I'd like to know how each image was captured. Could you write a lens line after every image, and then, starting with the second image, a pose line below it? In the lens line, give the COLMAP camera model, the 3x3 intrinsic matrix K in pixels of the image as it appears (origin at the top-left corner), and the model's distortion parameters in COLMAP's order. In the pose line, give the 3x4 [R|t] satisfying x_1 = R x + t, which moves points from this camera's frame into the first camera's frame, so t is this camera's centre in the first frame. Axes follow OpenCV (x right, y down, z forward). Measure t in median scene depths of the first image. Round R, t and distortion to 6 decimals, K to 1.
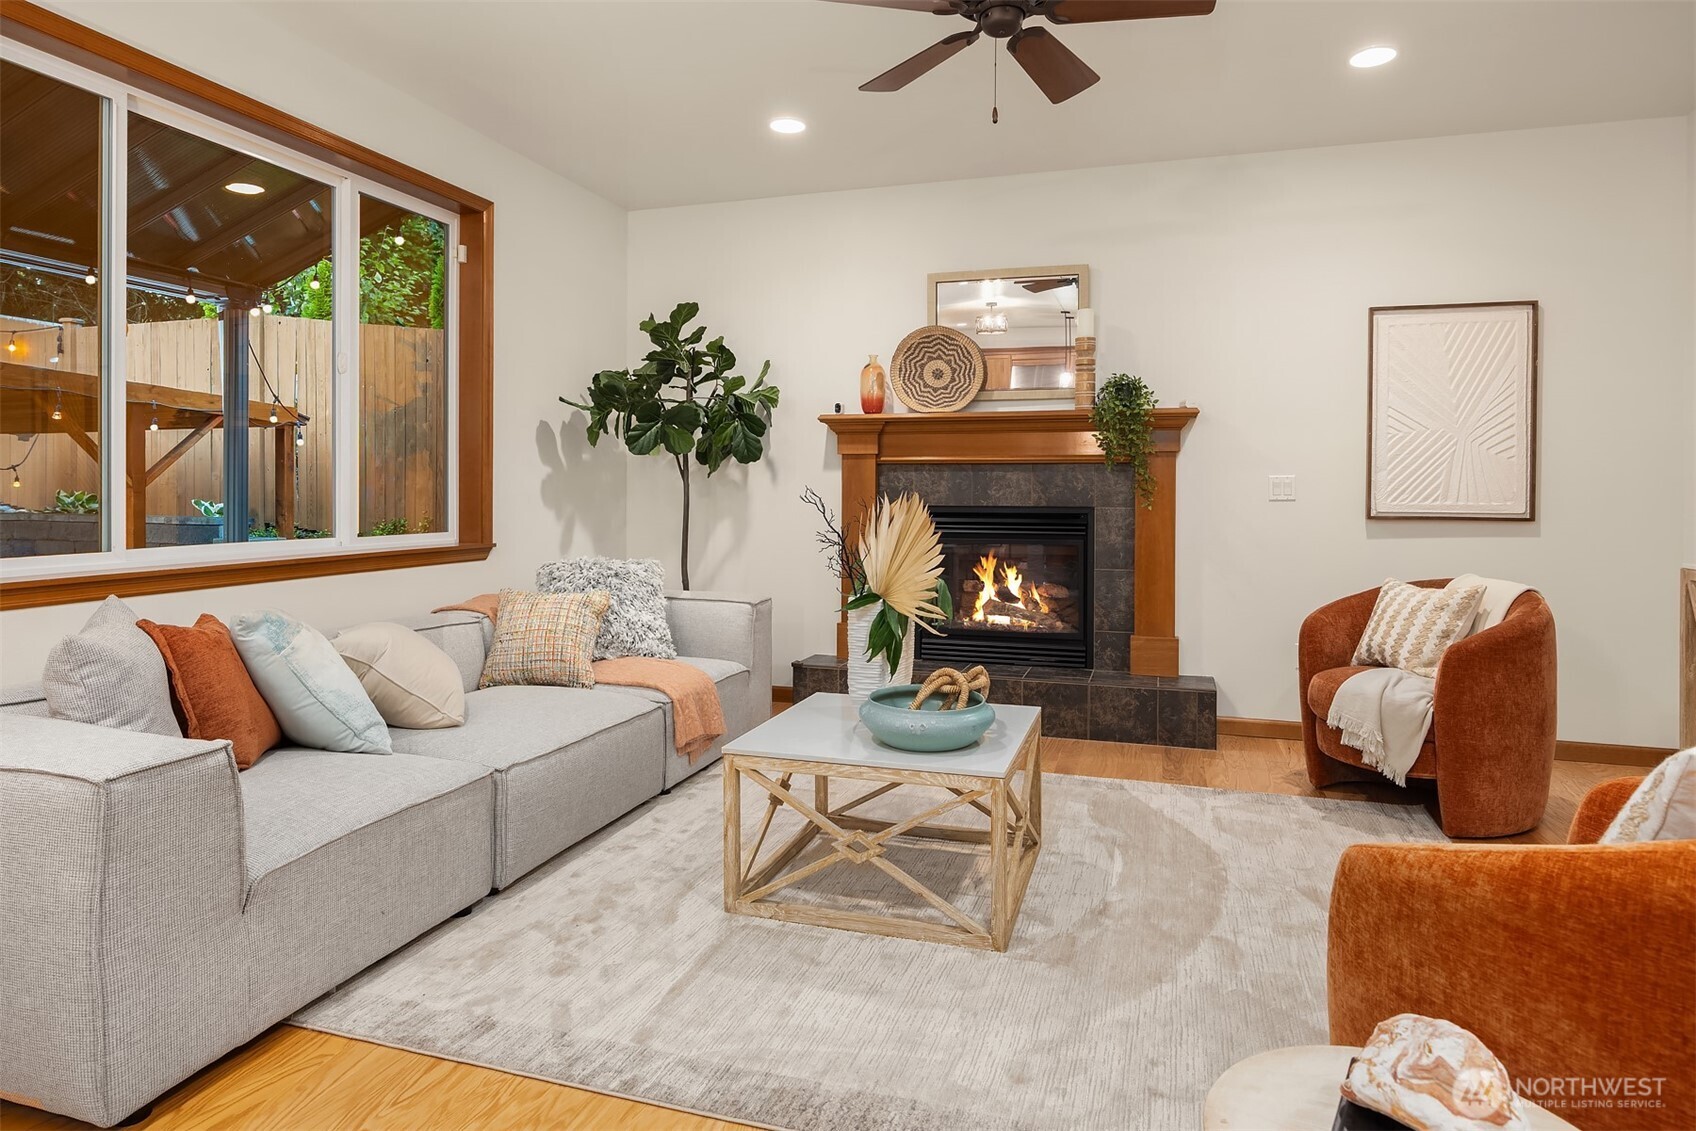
lens RADIAL K [[968.0, 0, 868.6], [0, 968.0, 495.5], [0, 0, 1]] dist [-0.002373, 0.002032]
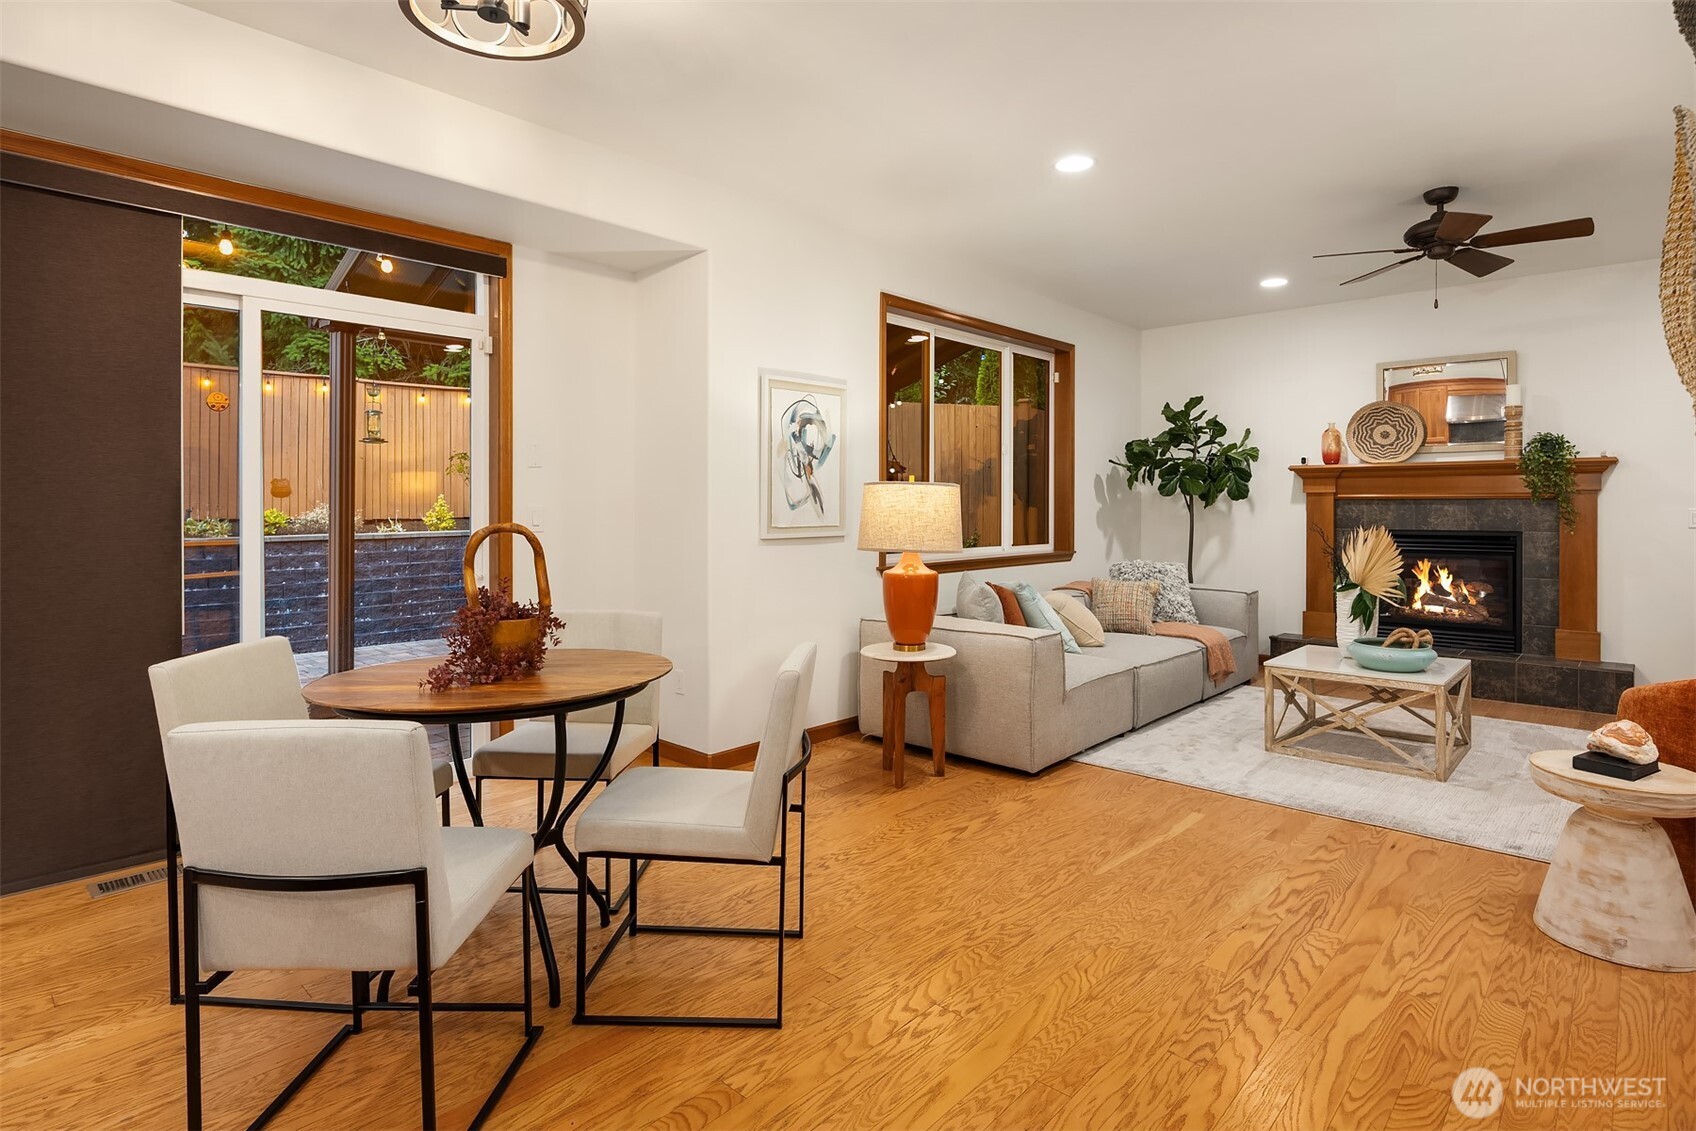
lens RADIAL K [[894.8, 0, 848.6], [0, 894.8, 510.0], [0, 0, 1]] dist [0.000400, -0.000707]
pose [[0.903072, -0.002180, -0.429483, -0.084496], [0.002109, 0.999998, -0.000642, -0.021331], [0.429484, -0.000326, 0.903075, -0.572572]]
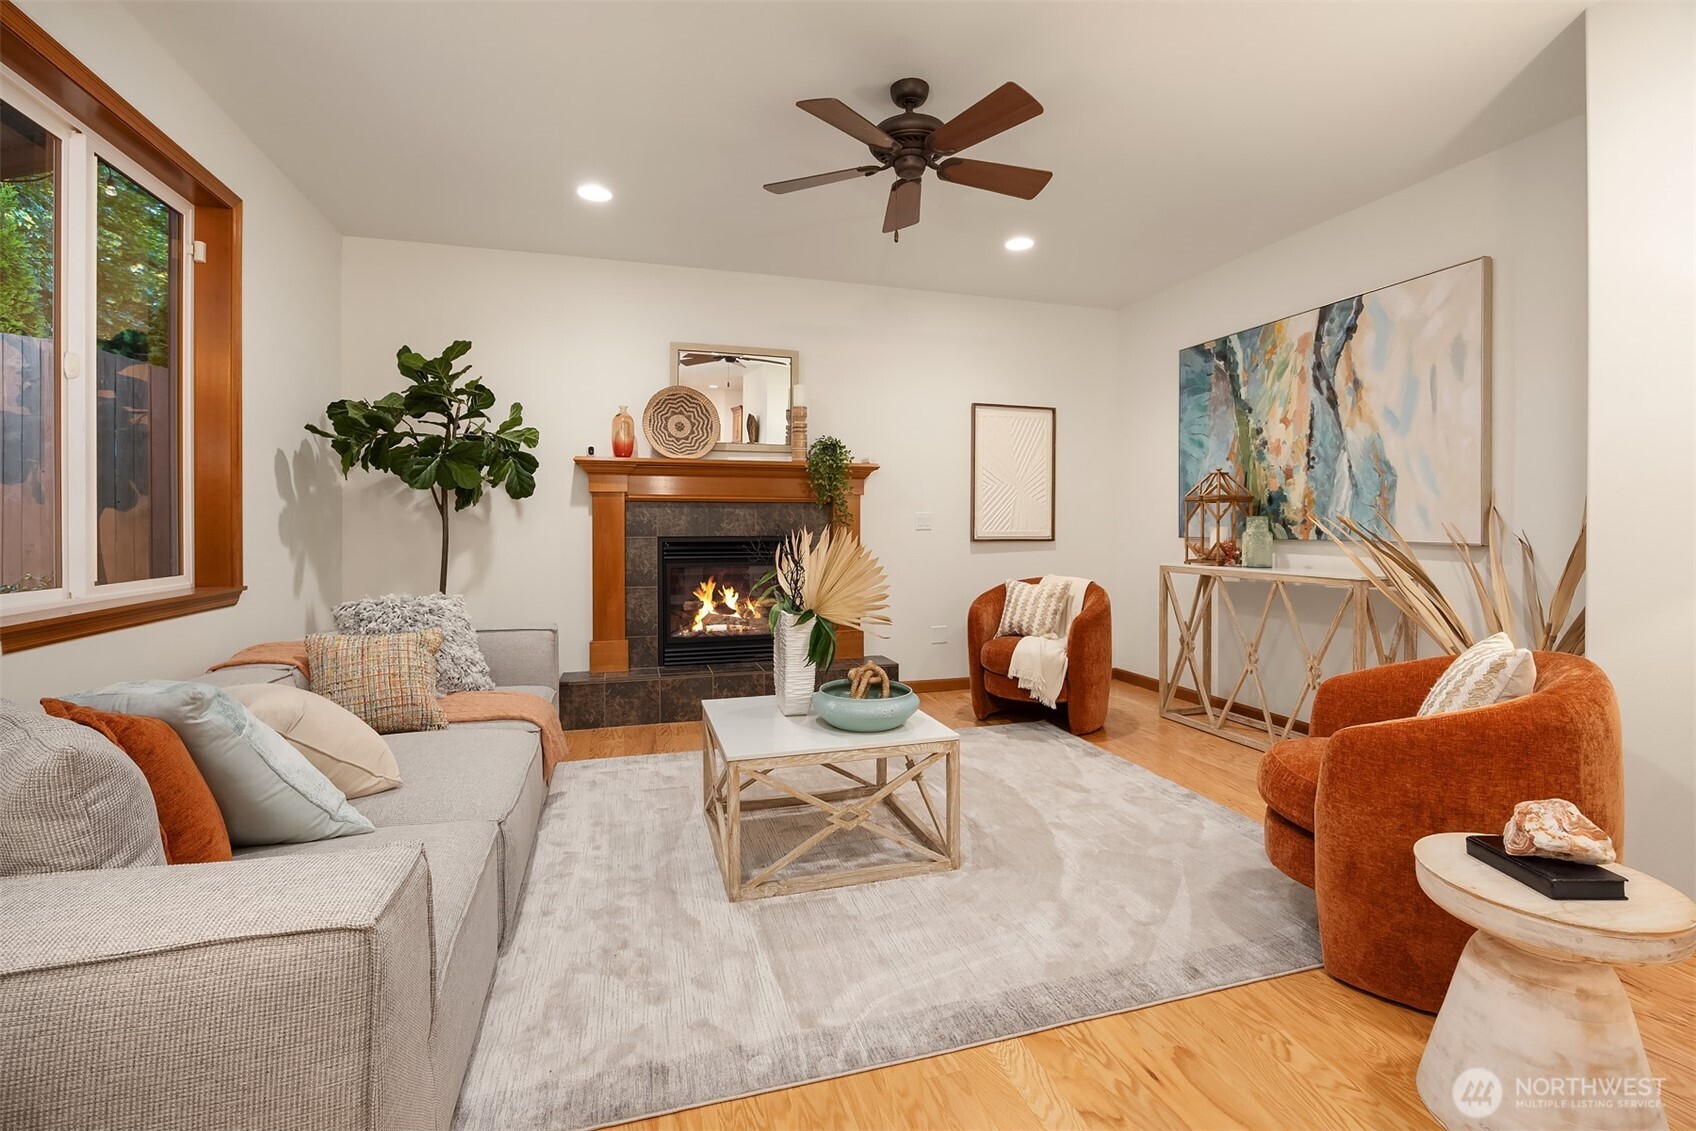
lens RADIAL K [[754.4, 0, 842.6], [0, 754.4, 532.5], [0, 0, 1]] dist [-0.014430, 0.001599]
pose [[0.828209, -0.010687, 0.560317, -0.333011], [0.006331, 0.999933, 0.009713, -0.002669], [-0.560383, -0.004497, 0.828221, 0.134403]]
